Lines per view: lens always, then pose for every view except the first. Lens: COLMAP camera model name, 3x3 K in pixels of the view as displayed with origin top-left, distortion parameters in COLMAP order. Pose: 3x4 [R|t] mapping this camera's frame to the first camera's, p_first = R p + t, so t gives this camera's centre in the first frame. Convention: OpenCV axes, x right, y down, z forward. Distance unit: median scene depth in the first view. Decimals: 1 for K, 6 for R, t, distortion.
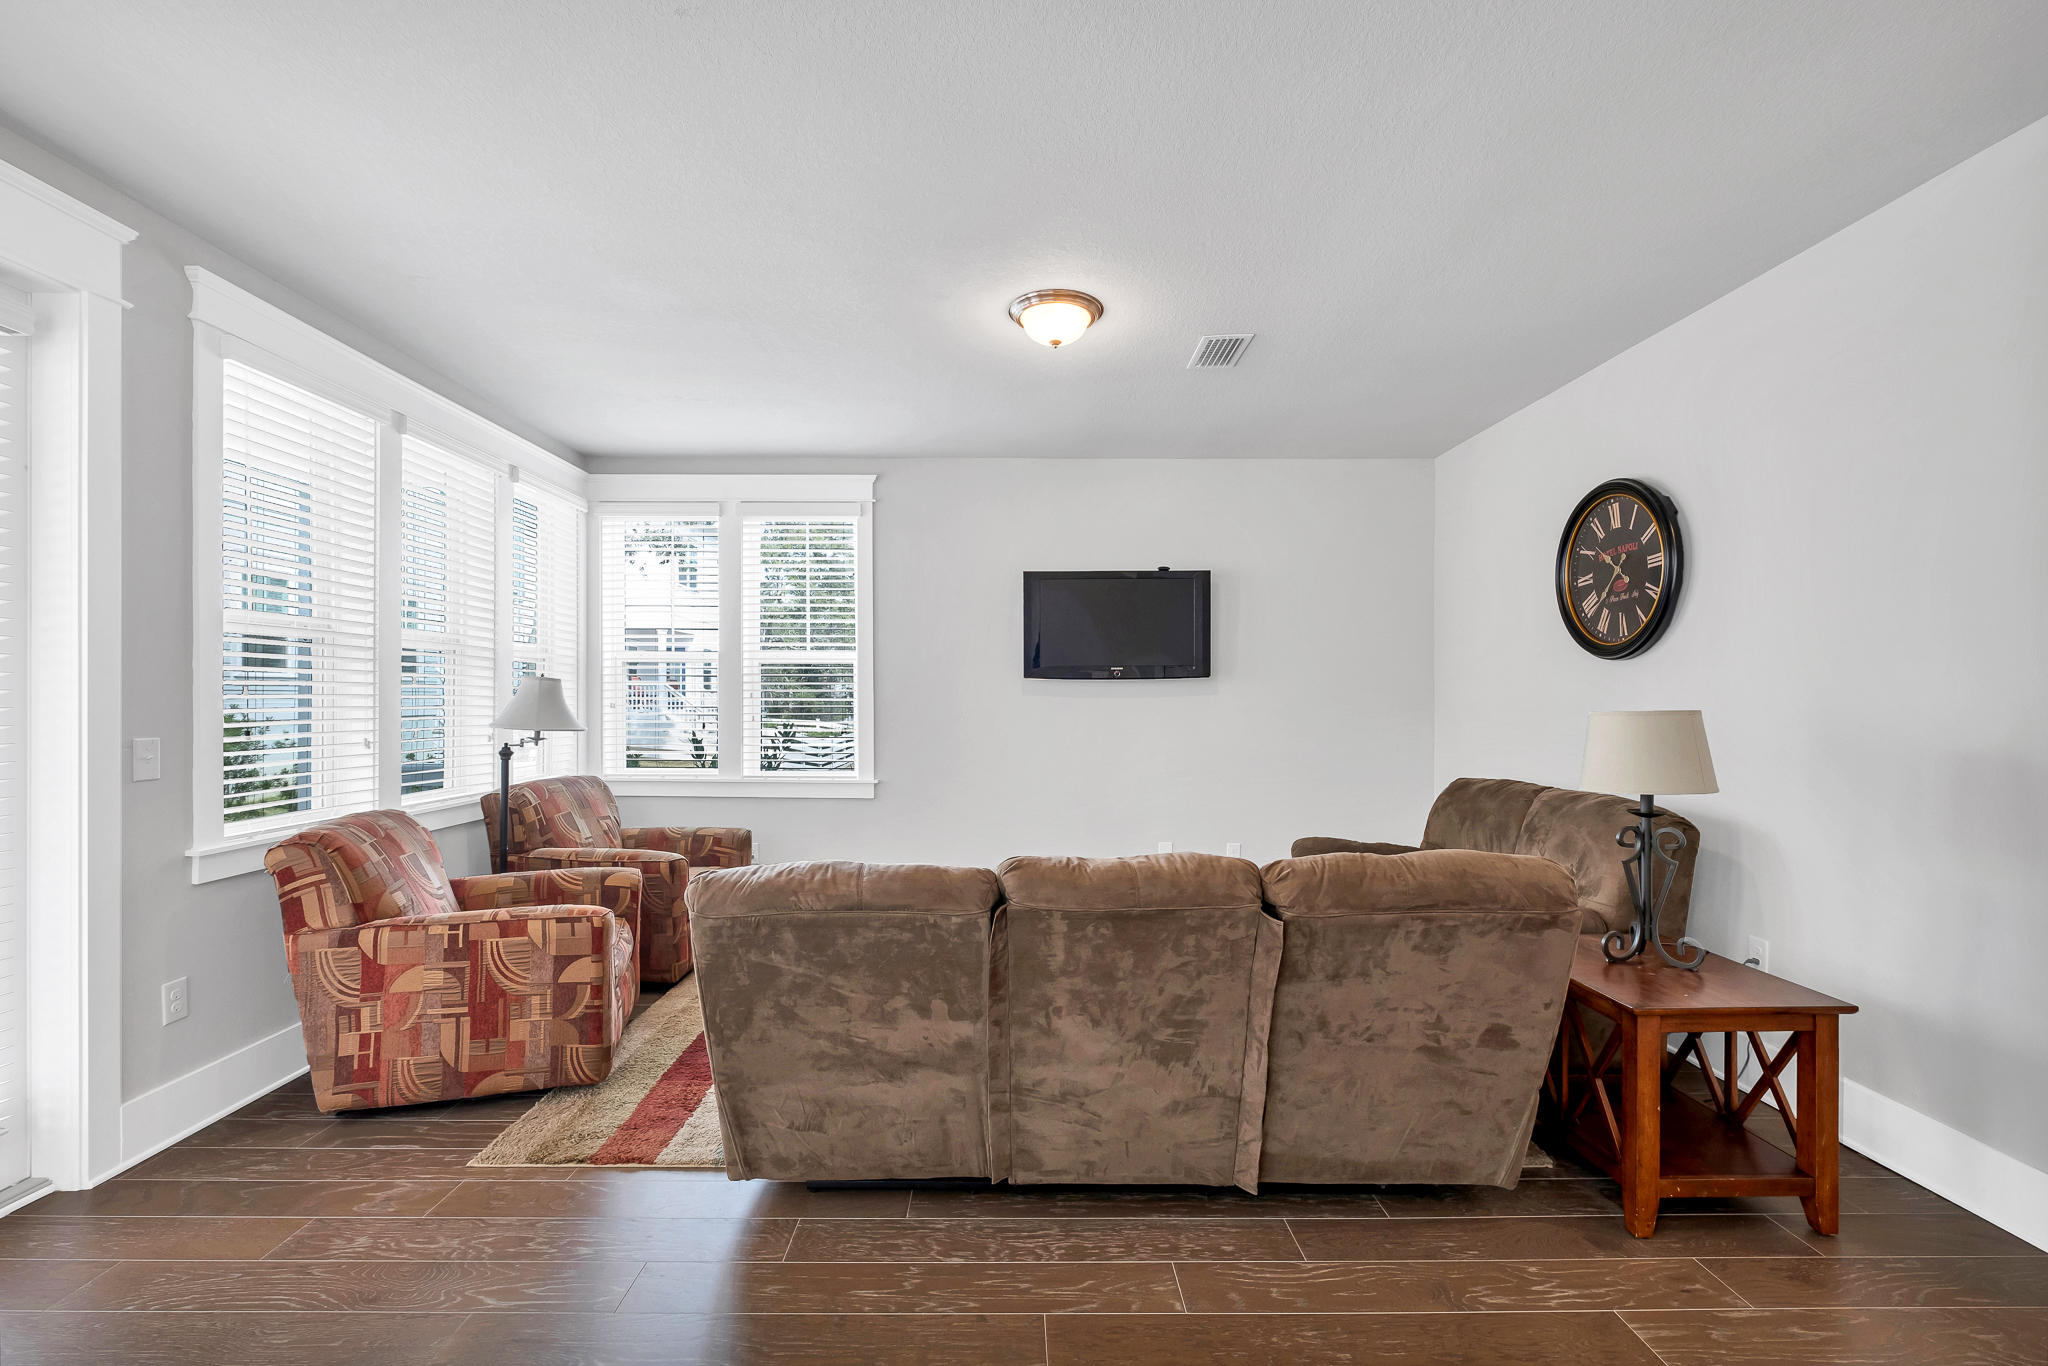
lens RADIAL K [[884.8, 0, 1022.9], [0, 884.8, 695.3], [0, 0, 1]] dist [0.000740, 0.000469]
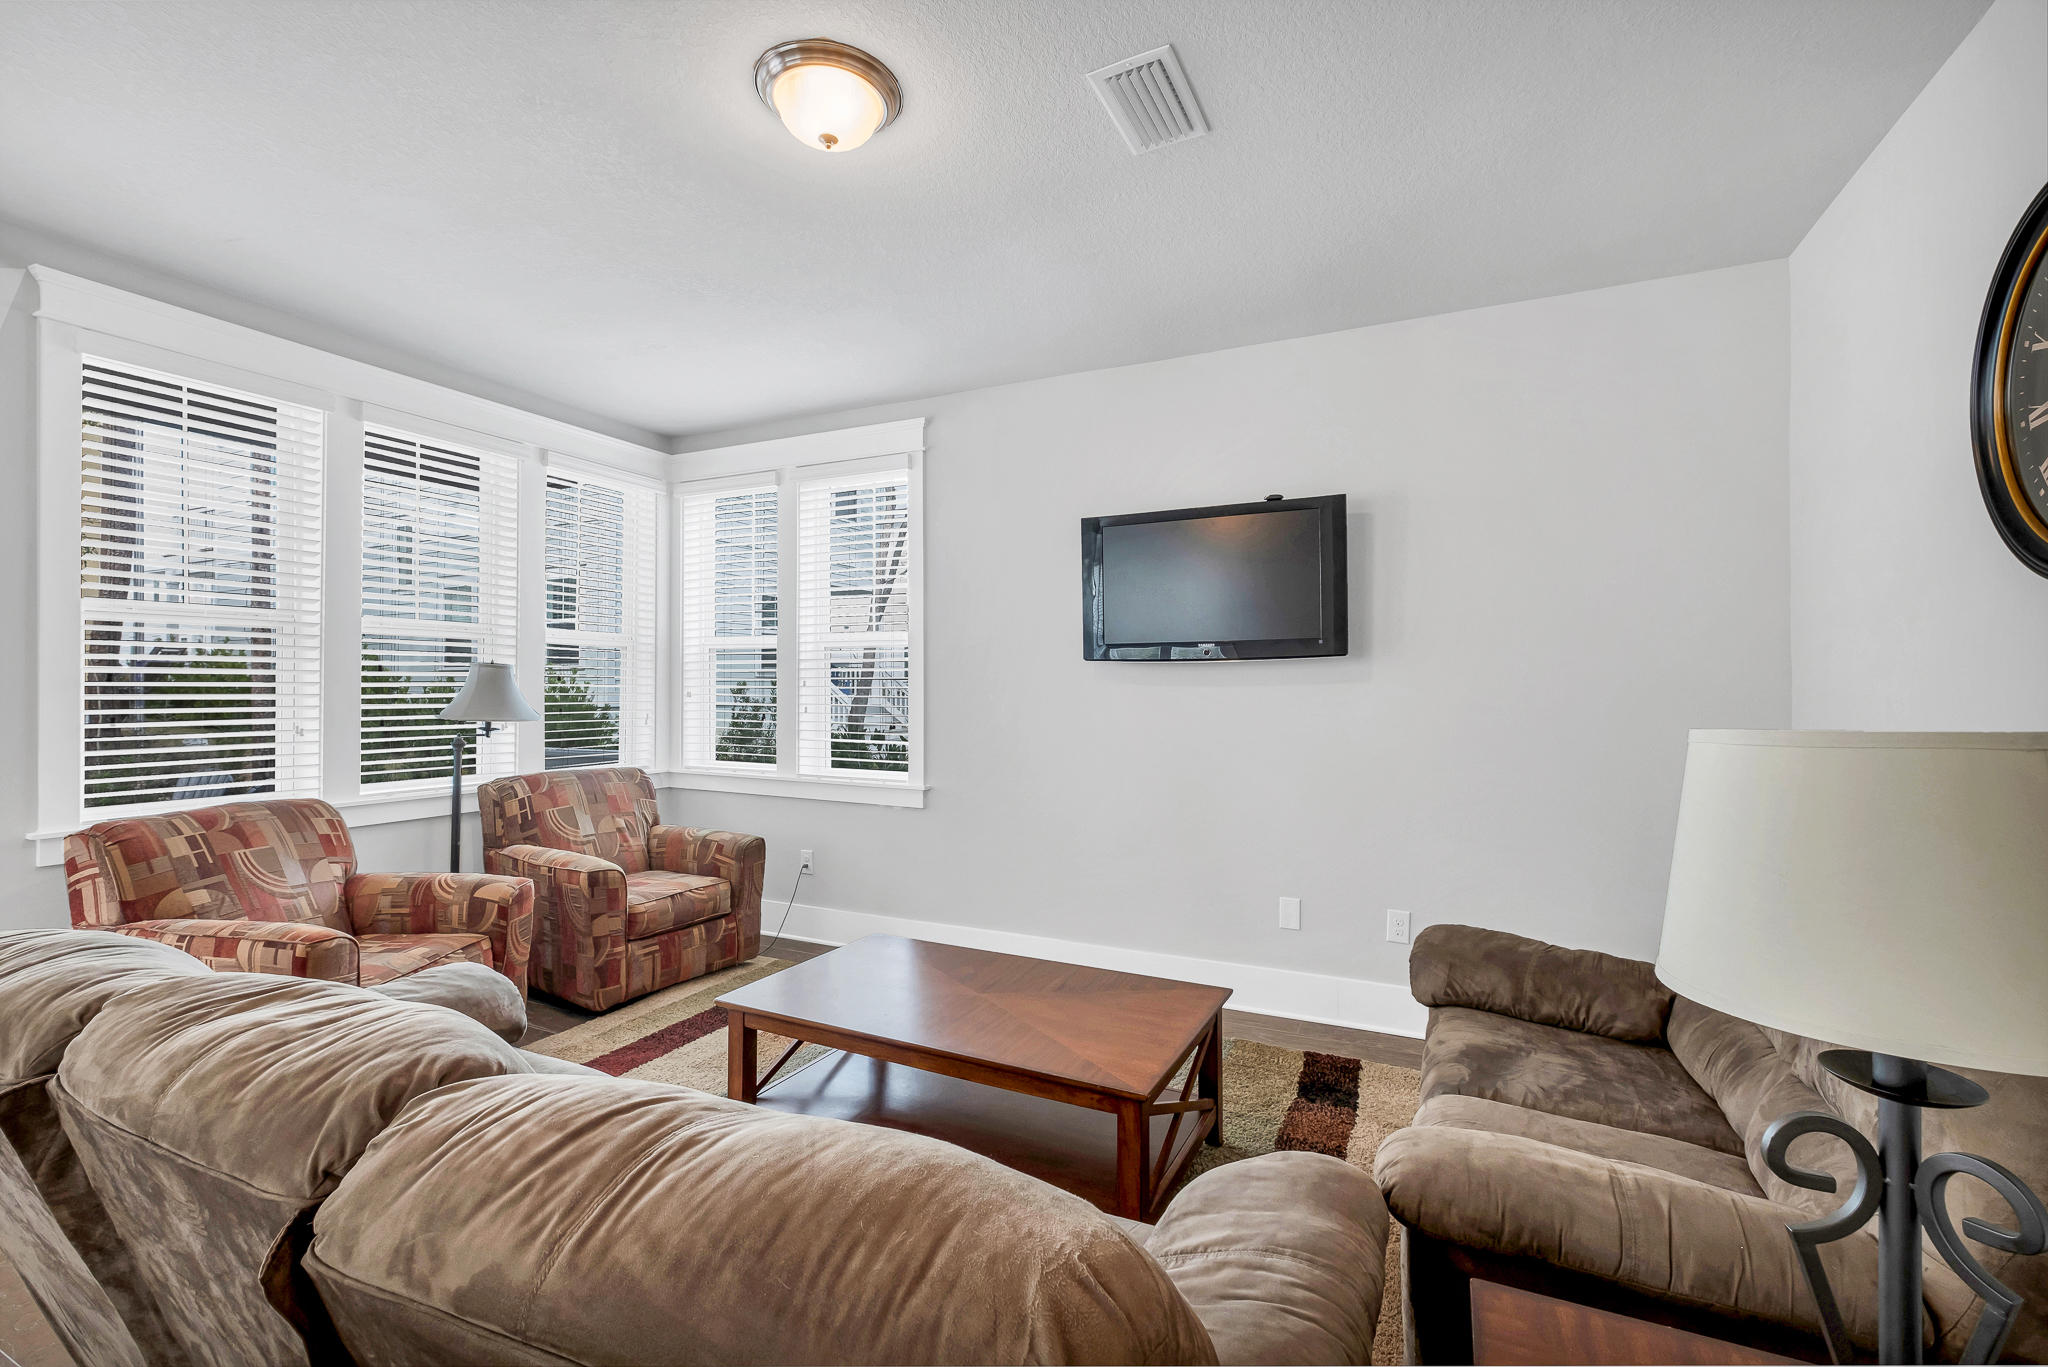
lens RADIAL K [[884.8, 0, 1025.3], [0, 884.8, 676.6], [0, 0, 1]] dist [0.000740, 0.000469]
pose [[0.897216, -0.003672, -0.441578, 0.317060], [-0.000293, 0.999960, -0.008910, 0.001043], [0.441593, 0.008124, 0.897179, 0.335513]]
